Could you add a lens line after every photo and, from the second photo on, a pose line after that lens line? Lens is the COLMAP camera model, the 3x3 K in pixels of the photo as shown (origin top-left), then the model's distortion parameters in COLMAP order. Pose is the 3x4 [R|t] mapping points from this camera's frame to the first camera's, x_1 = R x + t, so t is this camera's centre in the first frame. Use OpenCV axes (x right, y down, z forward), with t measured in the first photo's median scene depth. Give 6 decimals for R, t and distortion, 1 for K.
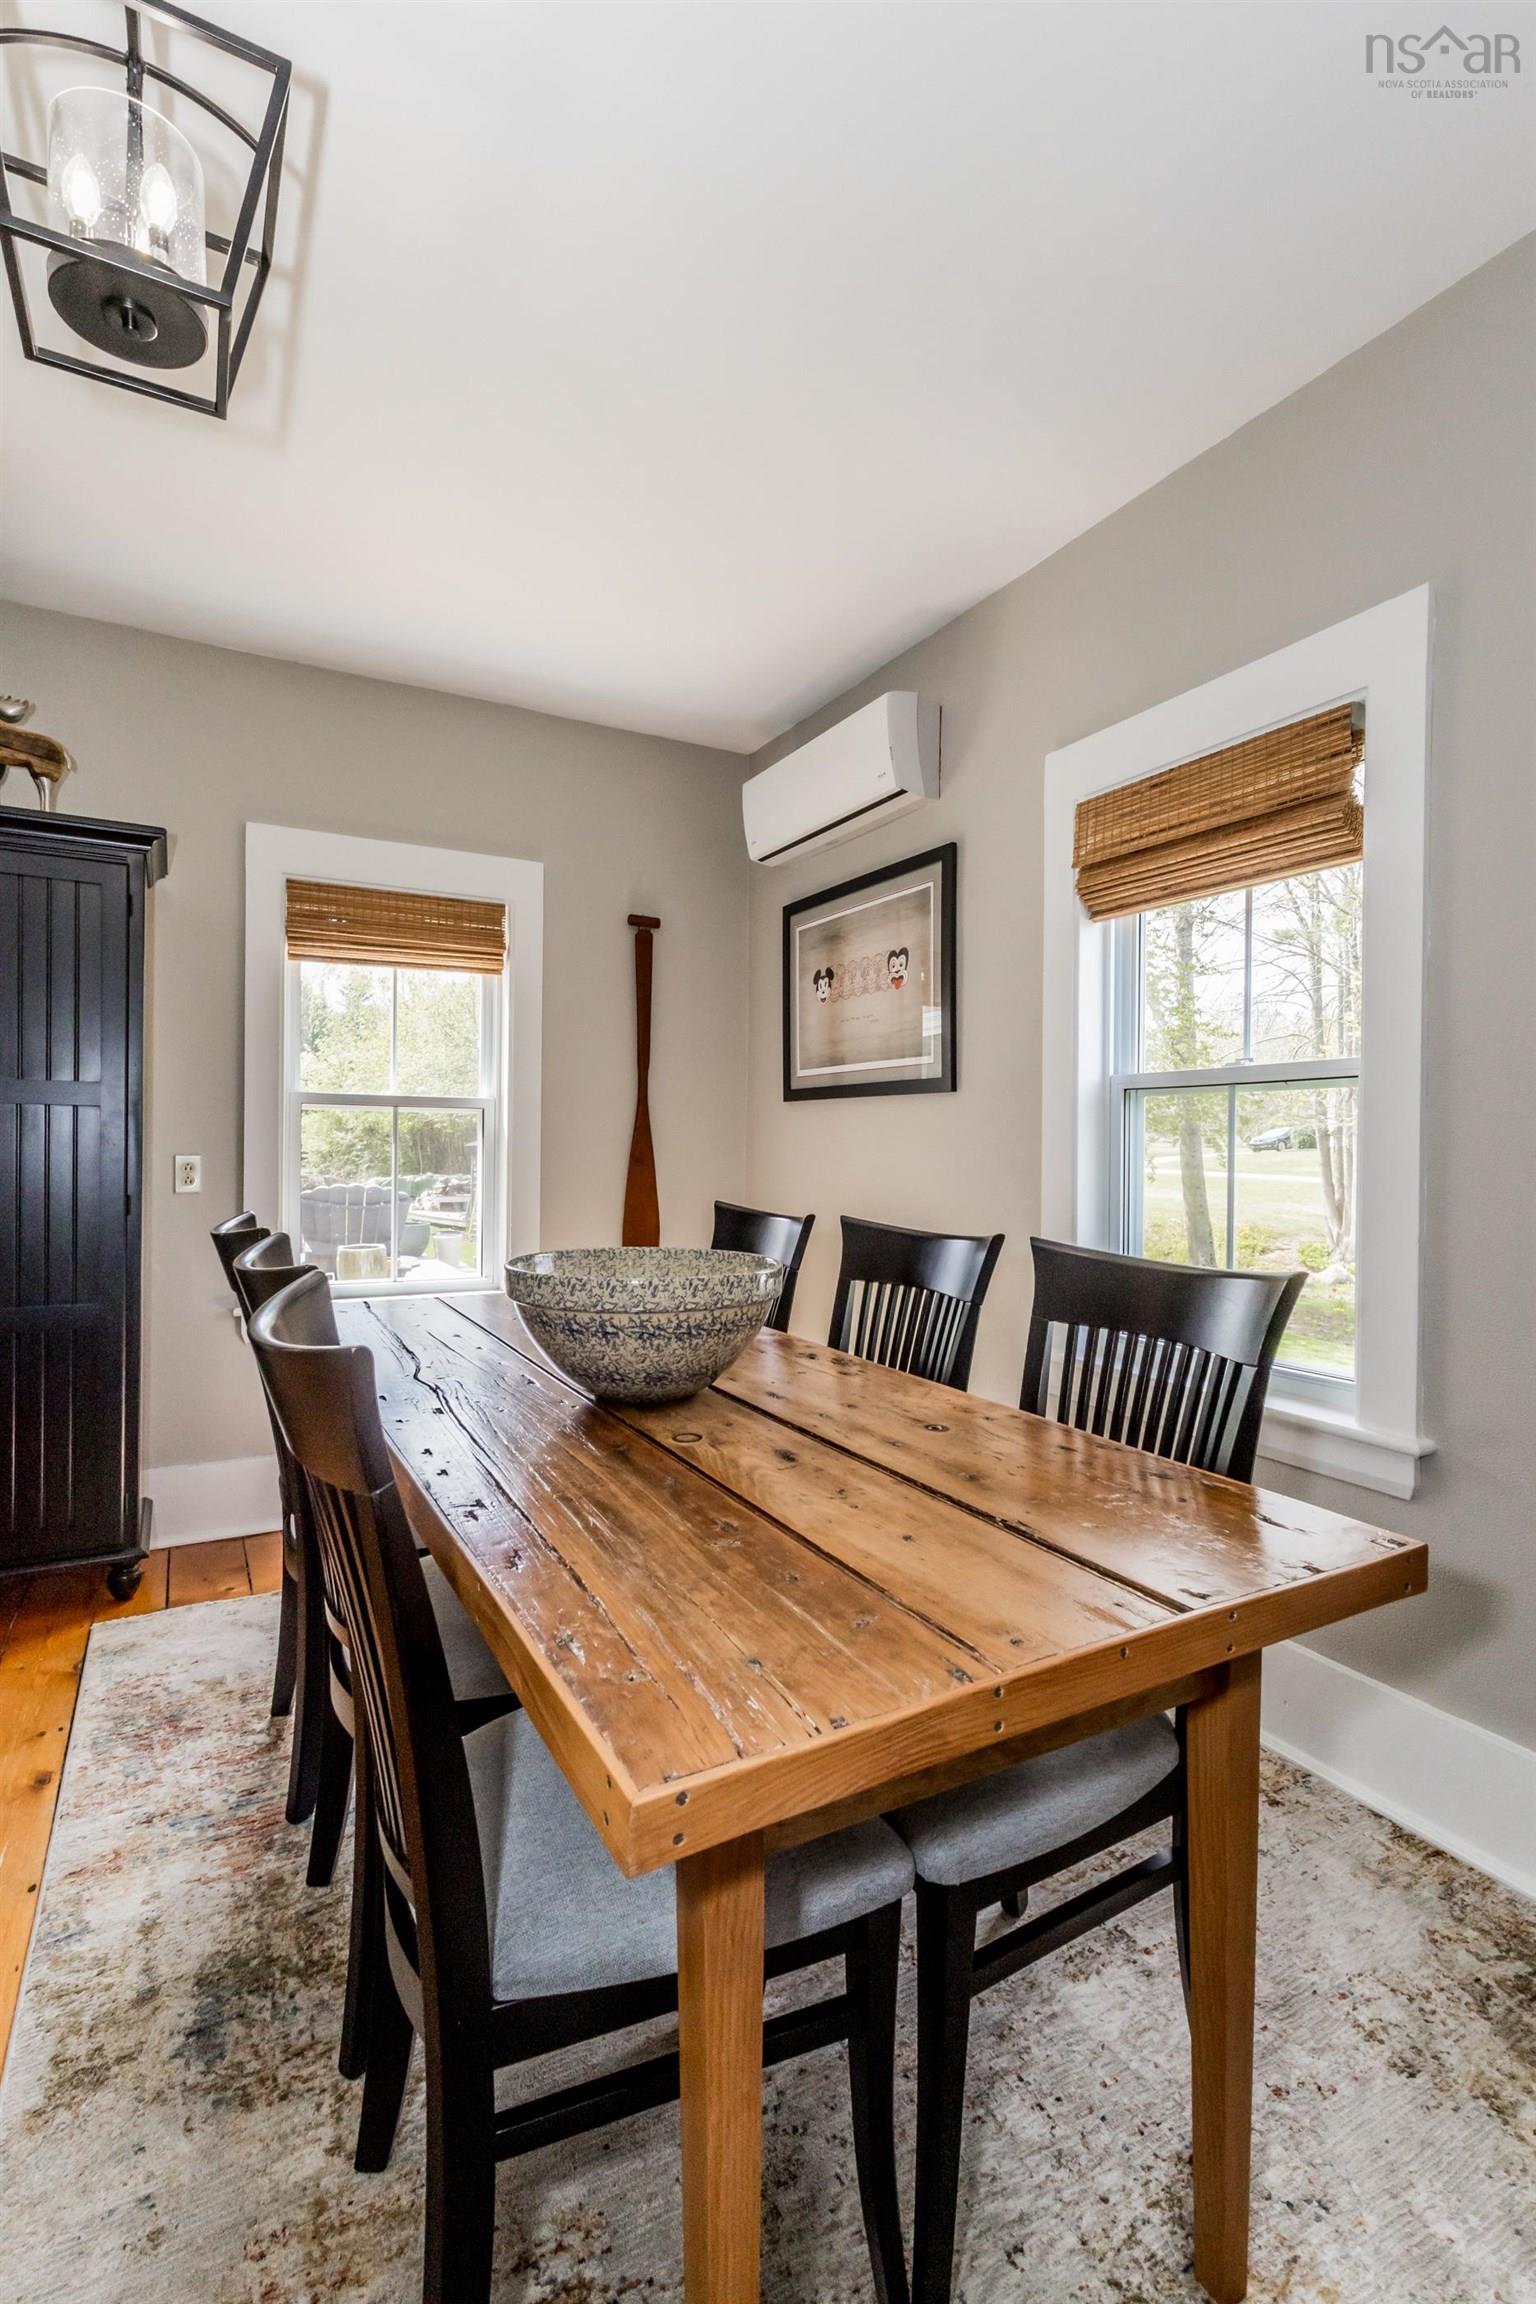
lens RADIAL K [[1033.5, 0, 762.5], [0, 1033.5, 1158.8], [0, 0, 1]] dist [-0.004217, 0.000408]
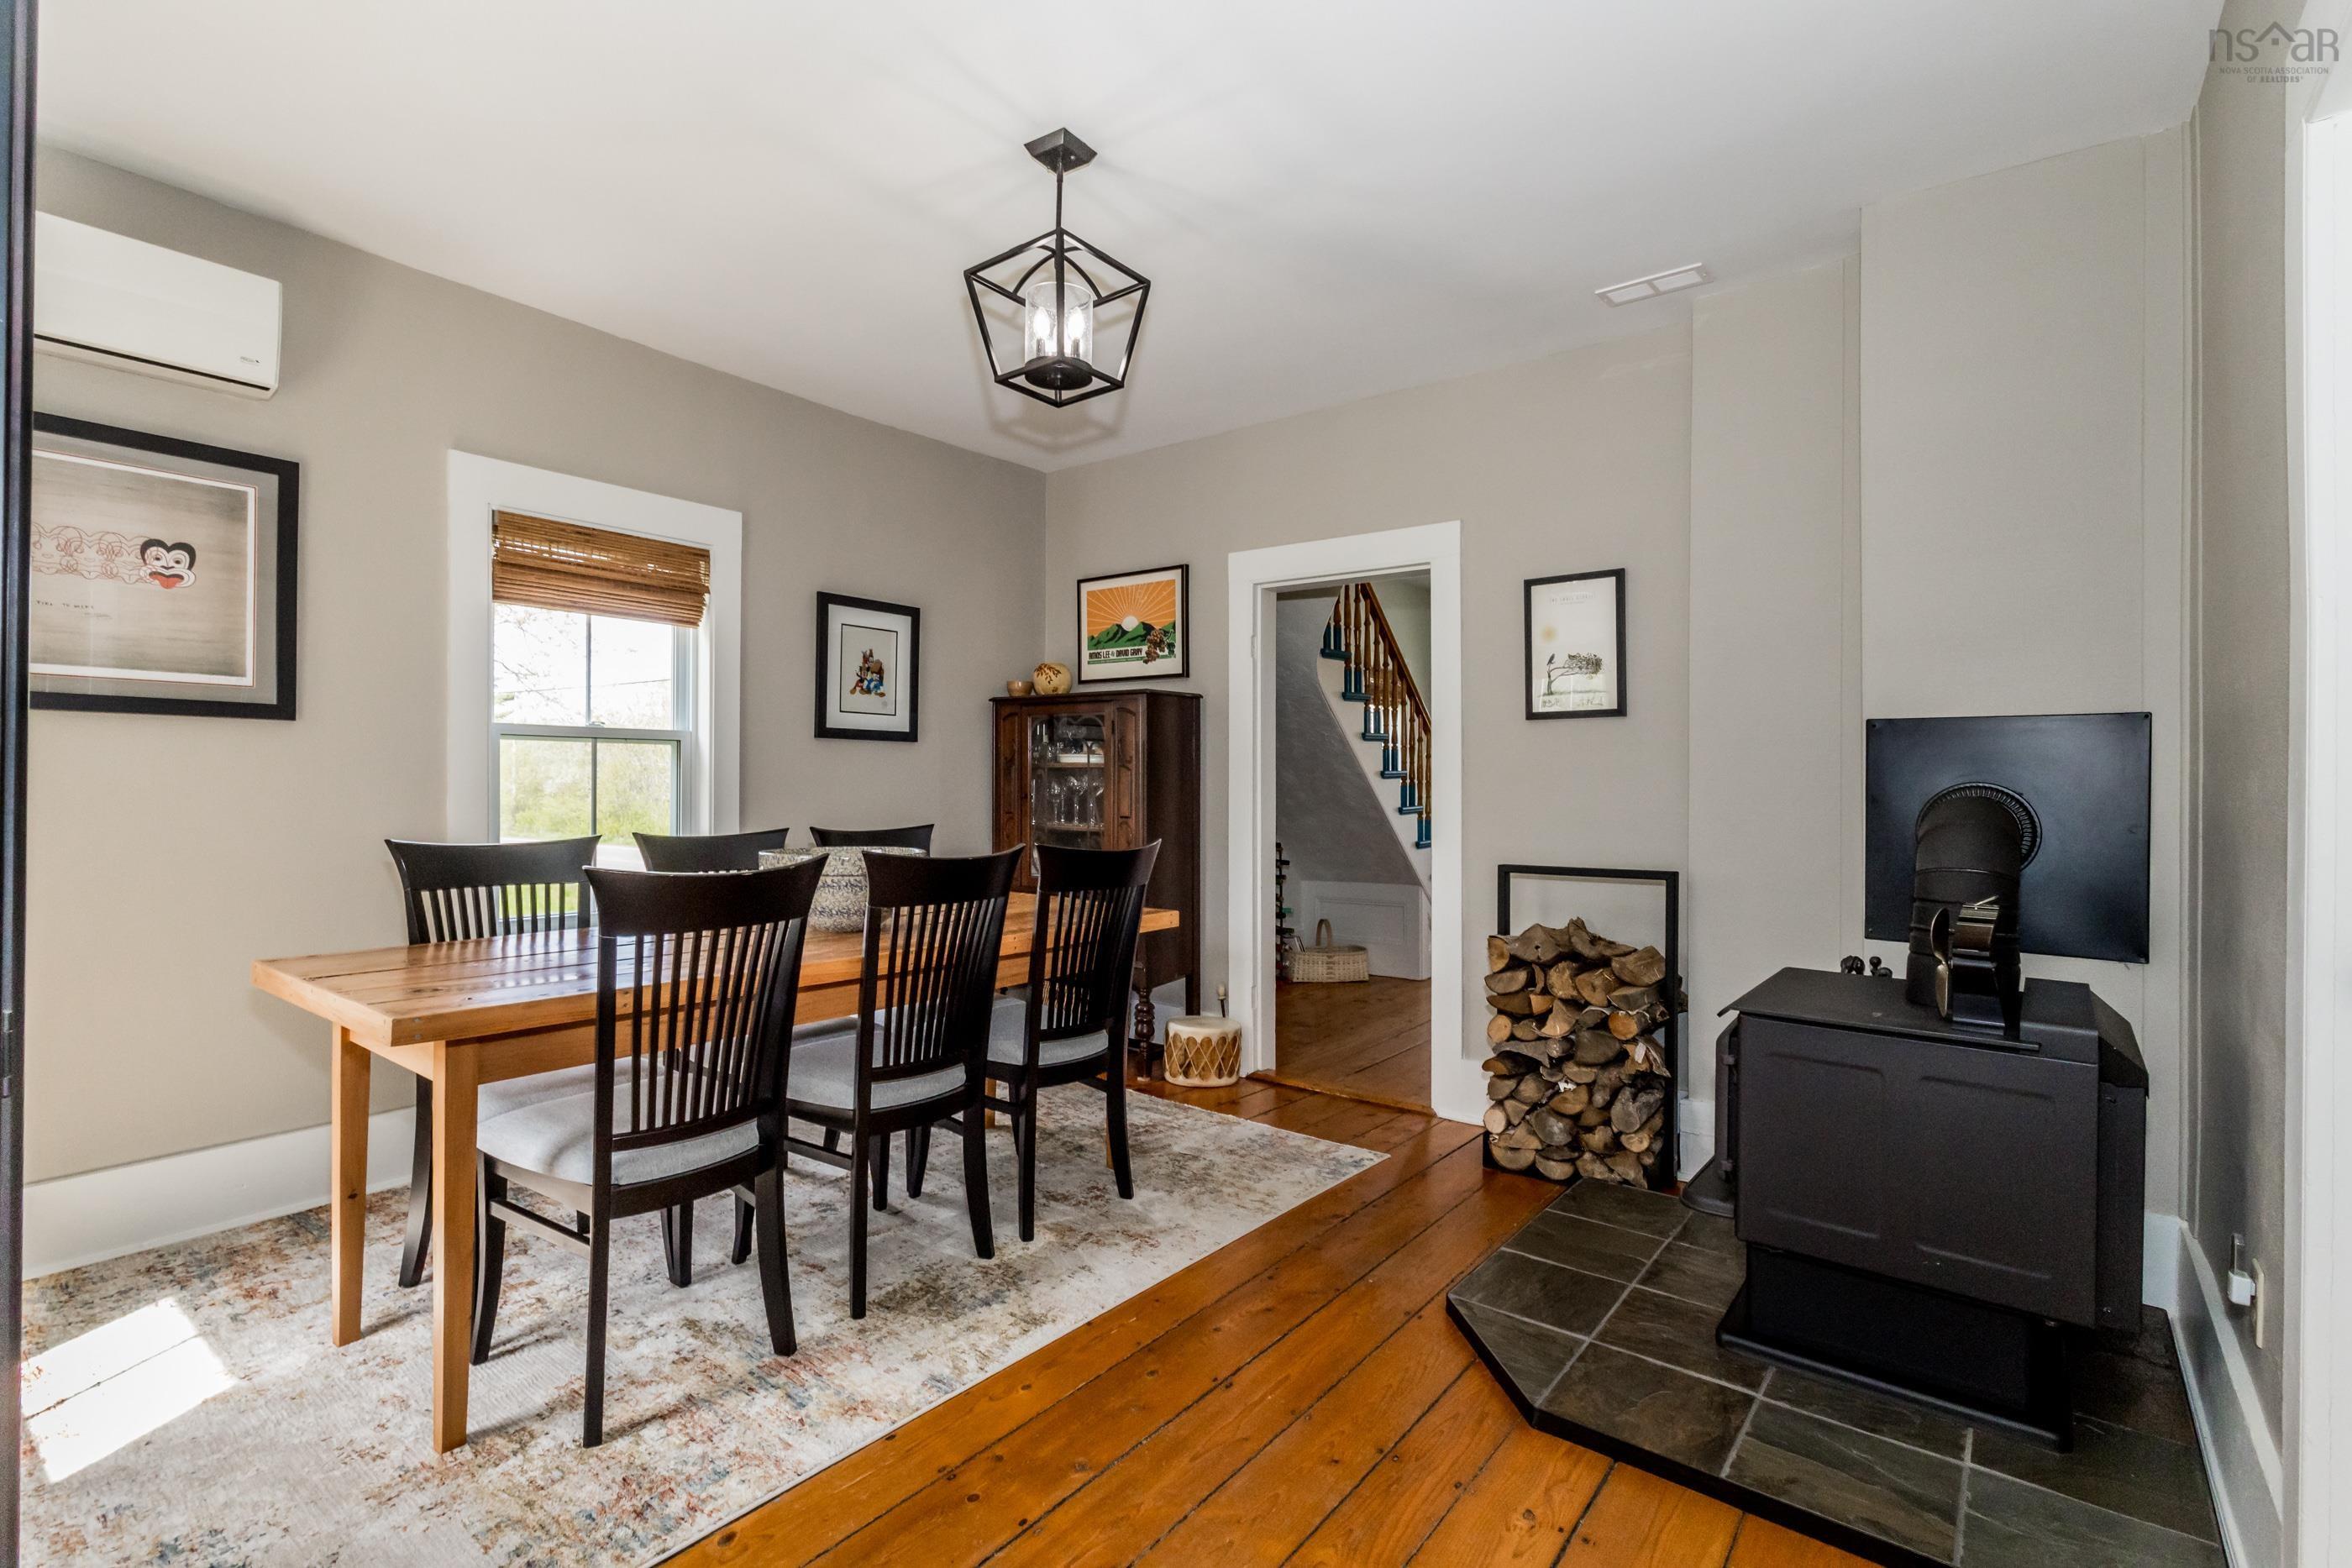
lens RADIAL K [[1056.8, 0, 1164.5], [0, 1056.8, 777.7], [0, 0, 1]] dist [0.002181, -0.000007]
pose [[-0.383330, -0.000408, 0.923611, -1.241654], [0.002655, 0.999995, 0.001544, -0.014896], [-0.923608, 0.003044, -0.383327, 0.759298]]
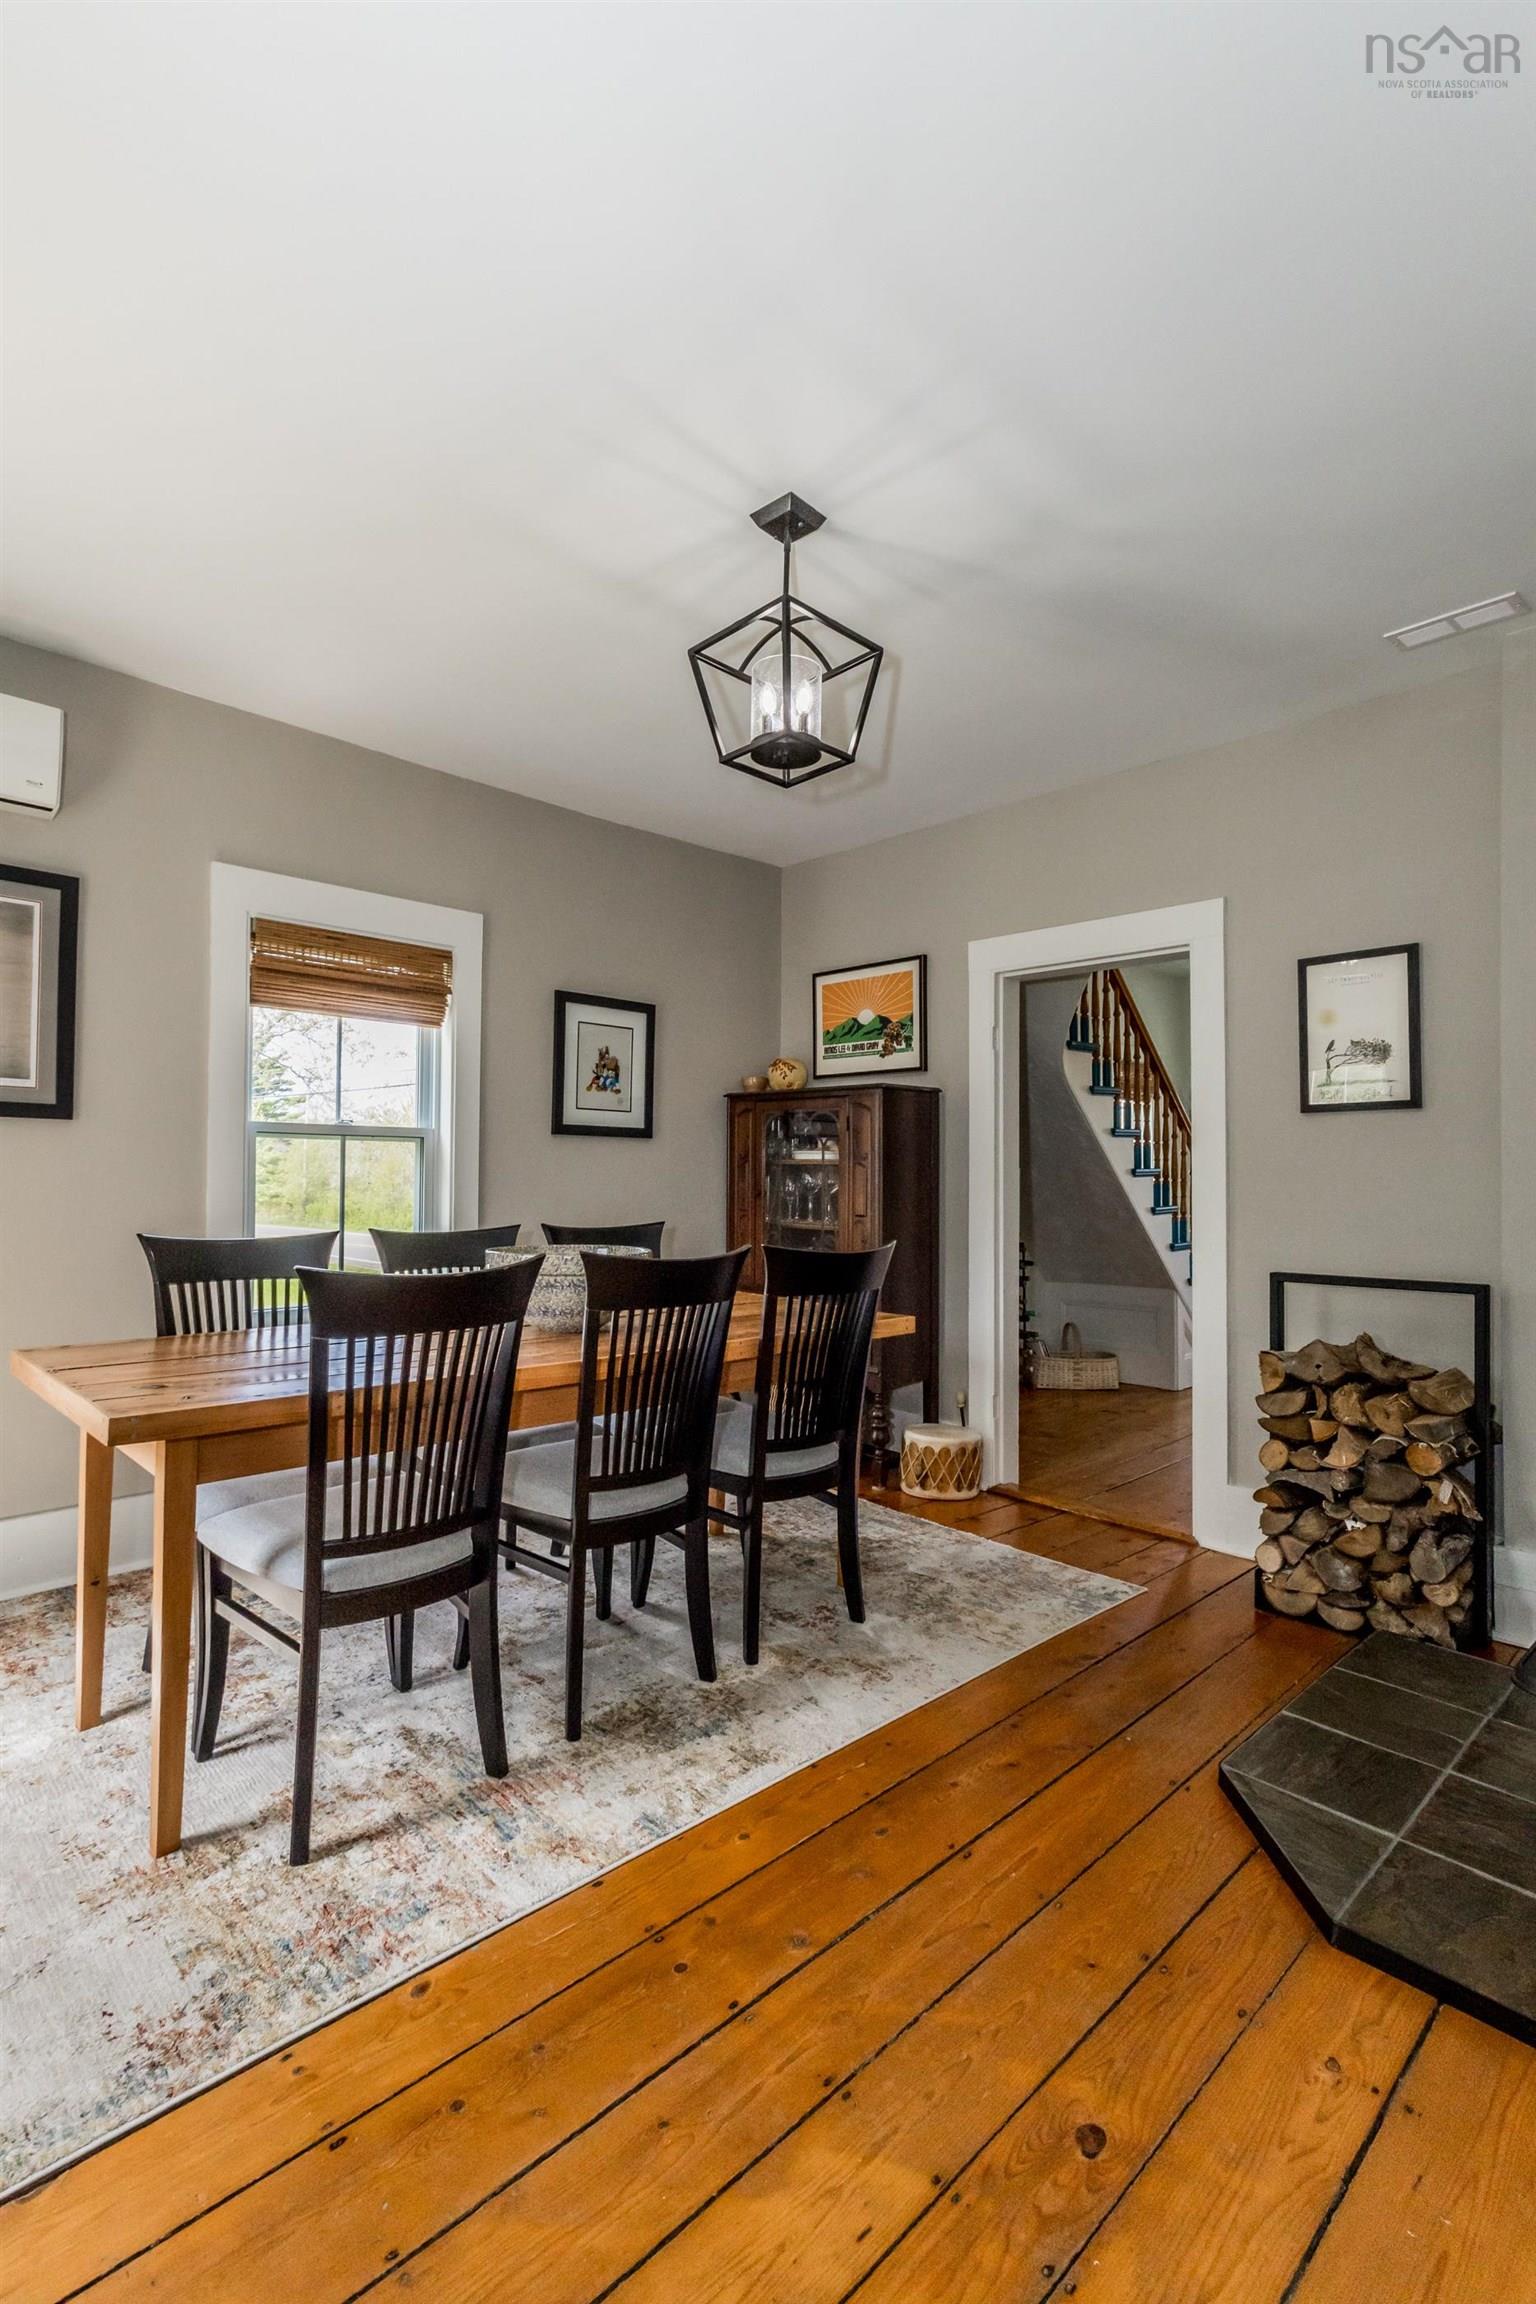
lens RADIAL K [[1033.5, 0, 762.5], [0, 1033.5, 1158.8], [0, 0, 1]] dist [-0.004217, 0.000408]
pose [[-0.253333, 0.012639, 0.967297, -1.166574], [-0.000140, 0.999914, -0.013101, -0.016785], [-0.967379, -0.003454, -0.253310, 0.720916]]
